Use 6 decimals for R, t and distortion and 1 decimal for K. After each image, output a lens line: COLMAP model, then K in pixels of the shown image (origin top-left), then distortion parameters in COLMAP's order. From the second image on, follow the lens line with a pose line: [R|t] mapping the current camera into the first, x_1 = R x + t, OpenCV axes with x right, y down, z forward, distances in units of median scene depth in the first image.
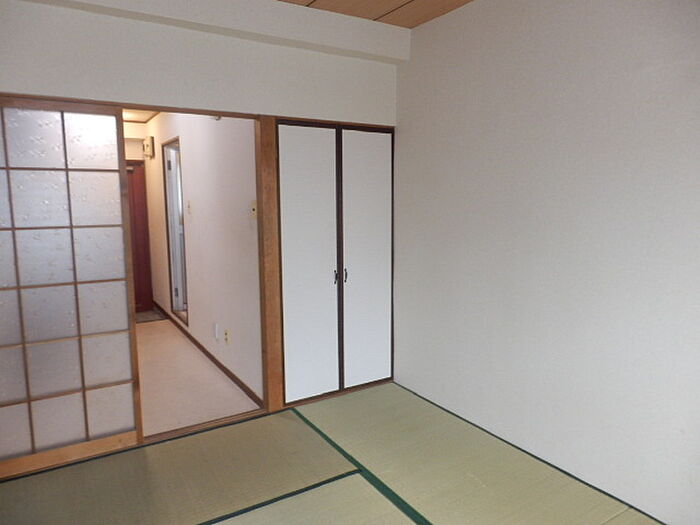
lens RADIAL K [[487.6, 0, 350.0], [0, 487.6, 262.5], [0, 0, 1]] dist [0.001474, -0.001210]
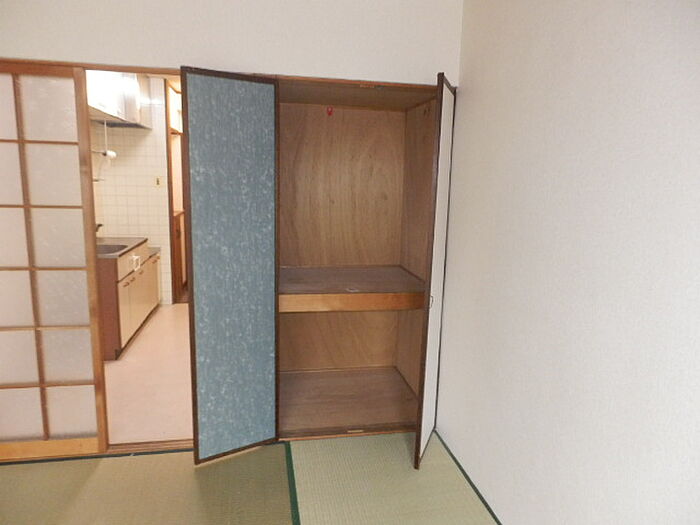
lens RADIAL K [[487.6, 0, 350.0], [0, 487.6, 262.5], [0, 0, 1]] dist [0.001474, -0.001210]
pose [[0.932851, 0.095702, -0.347319, 0.277577], [-0.079381, 0.994979, 0.060953, -0.066749], [0.351408, -0.029290, 0.935764, 0.339755]]
